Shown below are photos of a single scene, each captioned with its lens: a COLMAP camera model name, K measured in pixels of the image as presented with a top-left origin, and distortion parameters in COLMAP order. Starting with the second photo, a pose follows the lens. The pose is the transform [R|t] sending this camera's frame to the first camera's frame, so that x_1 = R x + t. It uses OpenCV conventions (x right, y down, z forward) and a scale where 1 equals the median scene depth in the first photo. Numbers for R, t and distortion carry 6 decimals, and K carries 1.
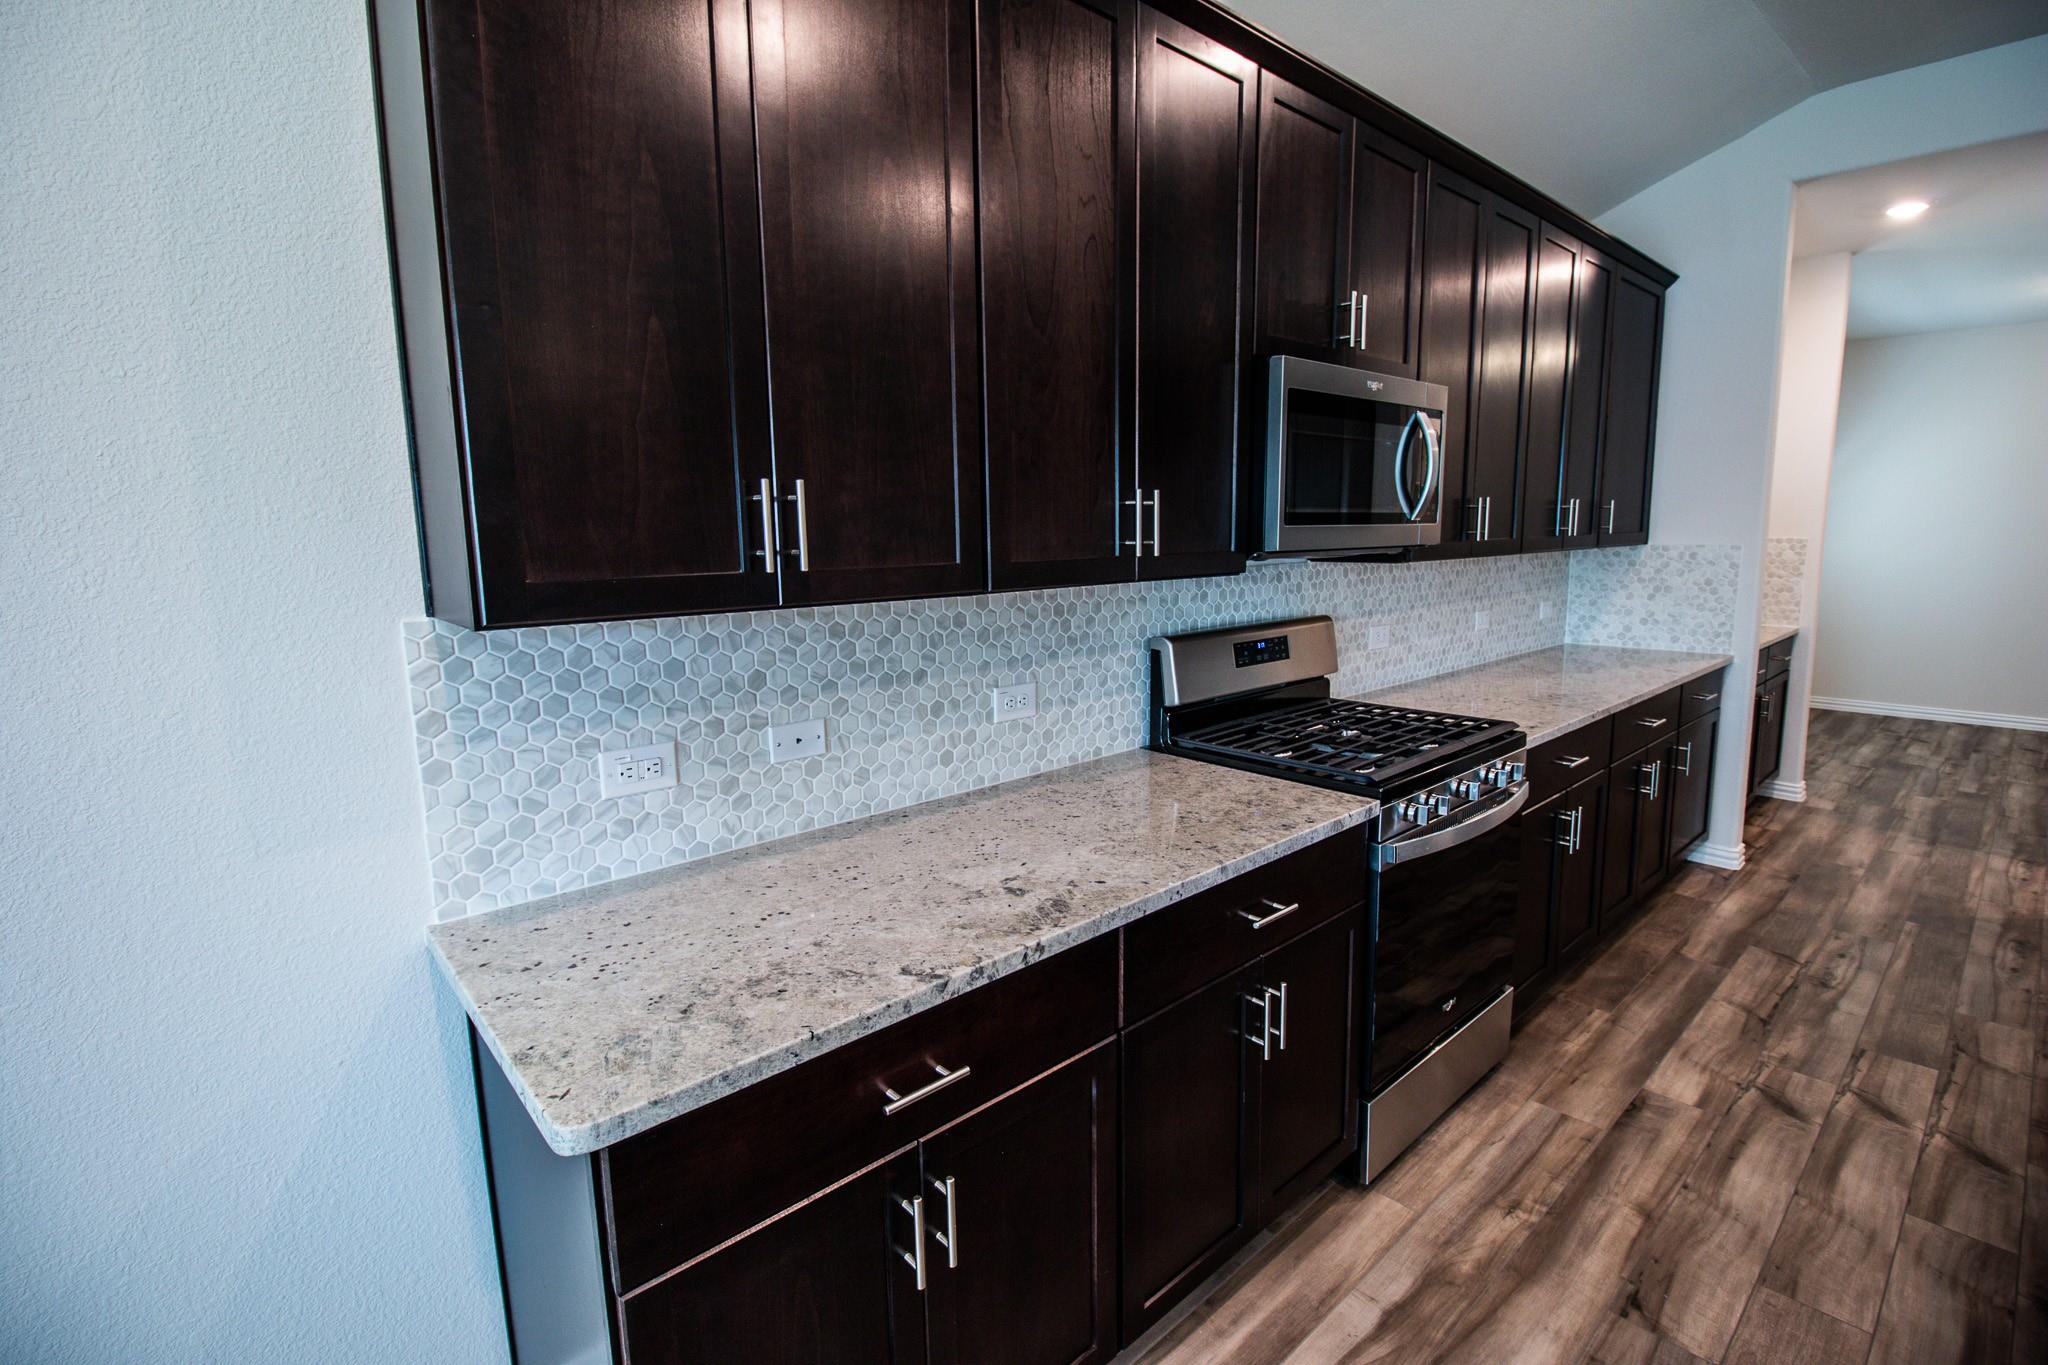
lens RADIAL K [[939.6, 0, 1016.2], [0, 939.6, 673.5], [0, 0, 1]] dist [-0.000972, -0.000342]
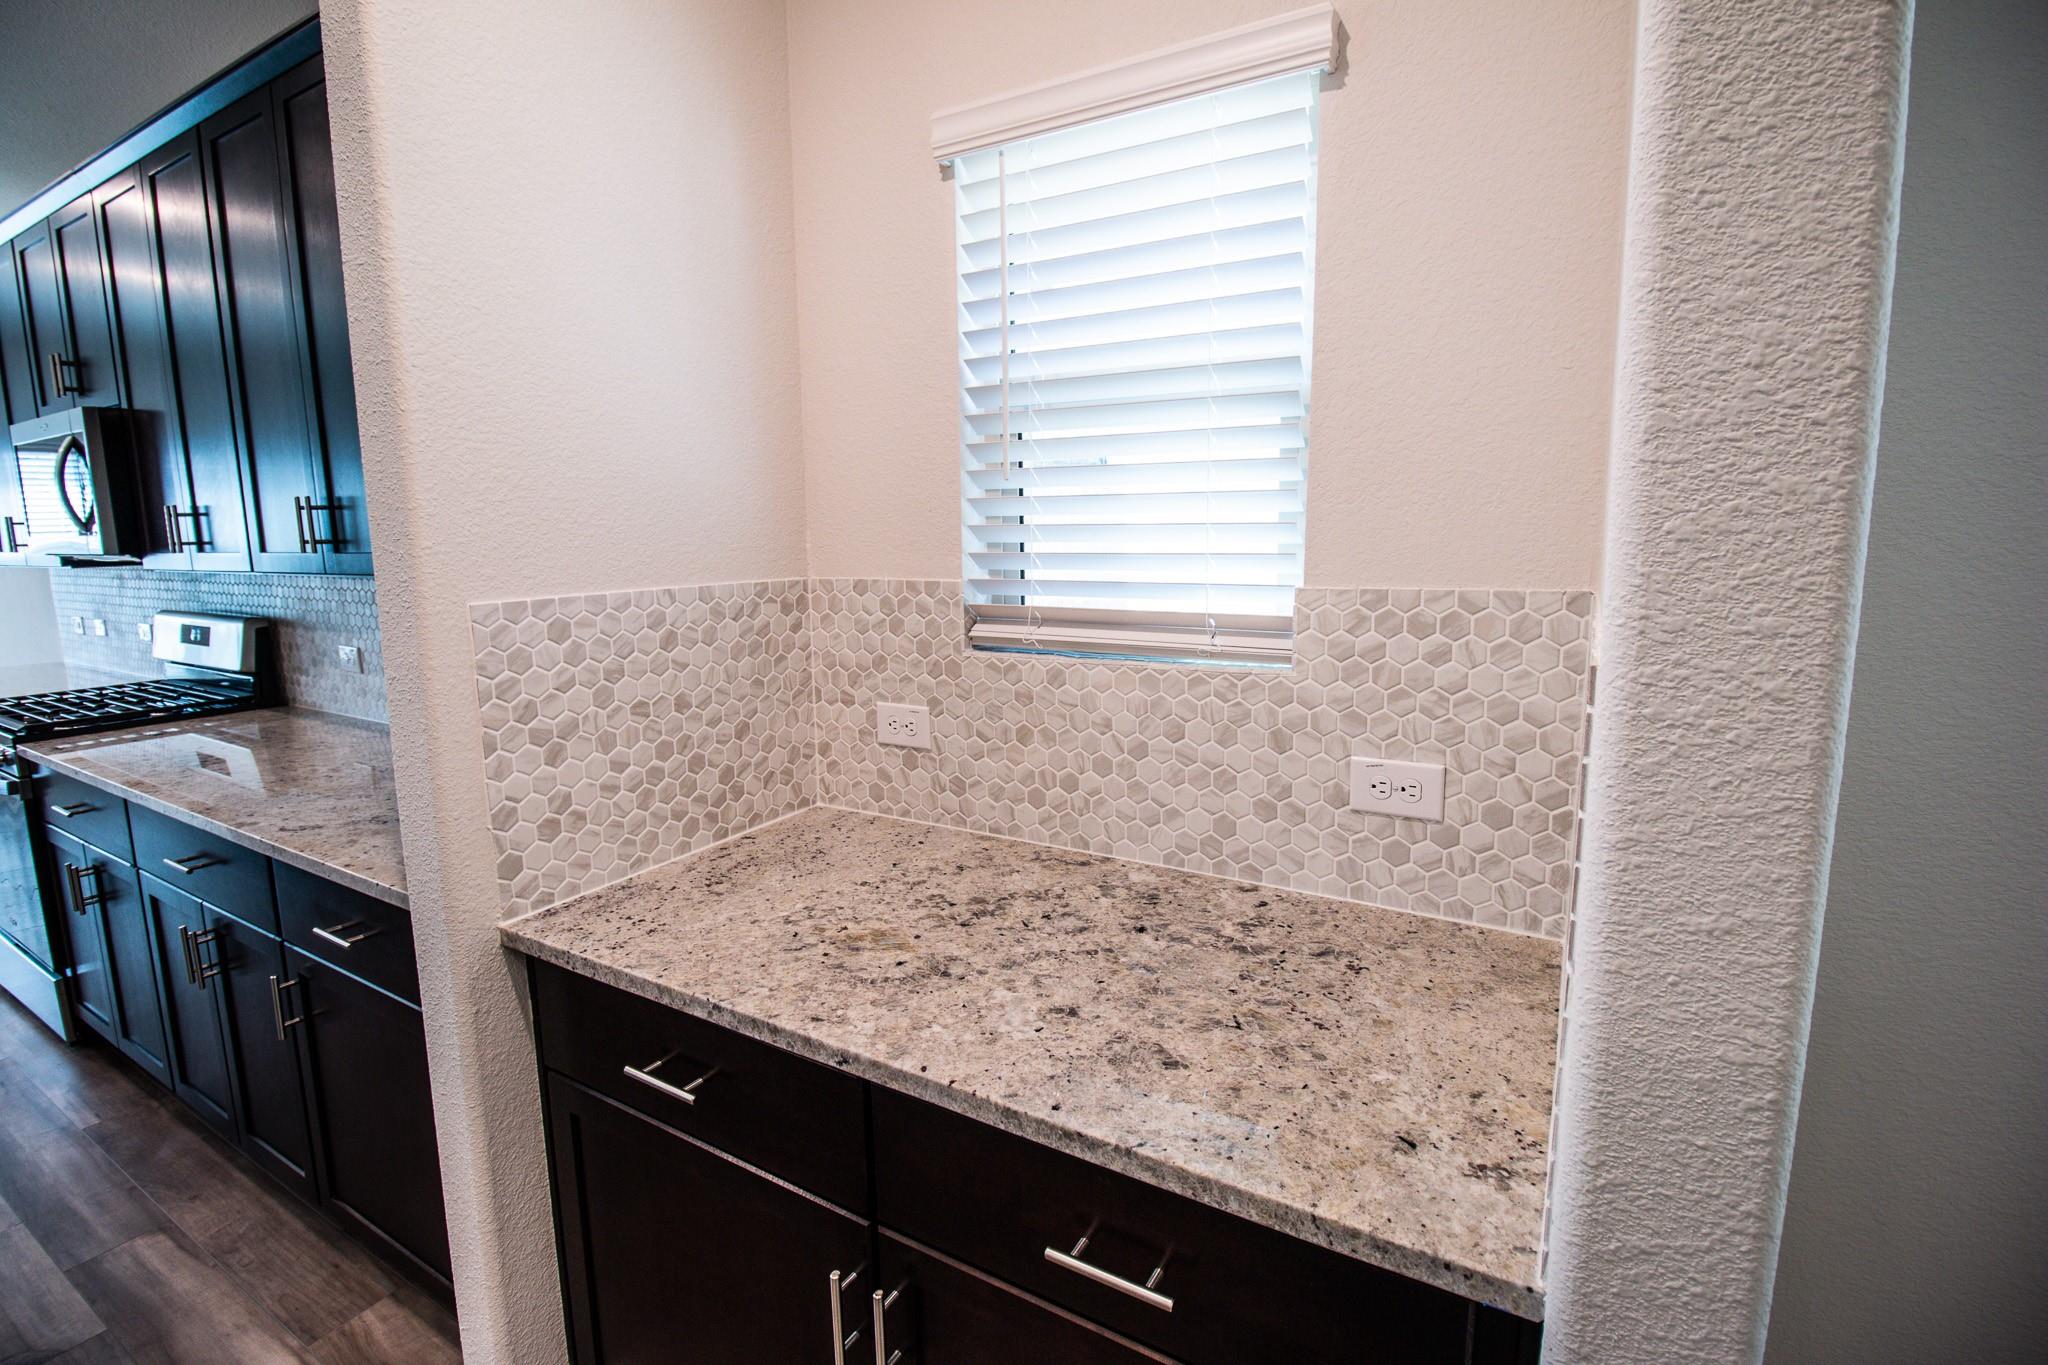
lens RADIAL K [[939.6, 0, 1021.1], [0, 939.6, 684.3], [0, 0, 1]] dist [-0.000972, -0.000342]
pose [[0.285347, 0.161149, -0.944779, 1.514232], [-0.138386, 0.982361, 0.125763, -0.240517], [0.948381, 0.094859, 0.302615, 1.422021]]
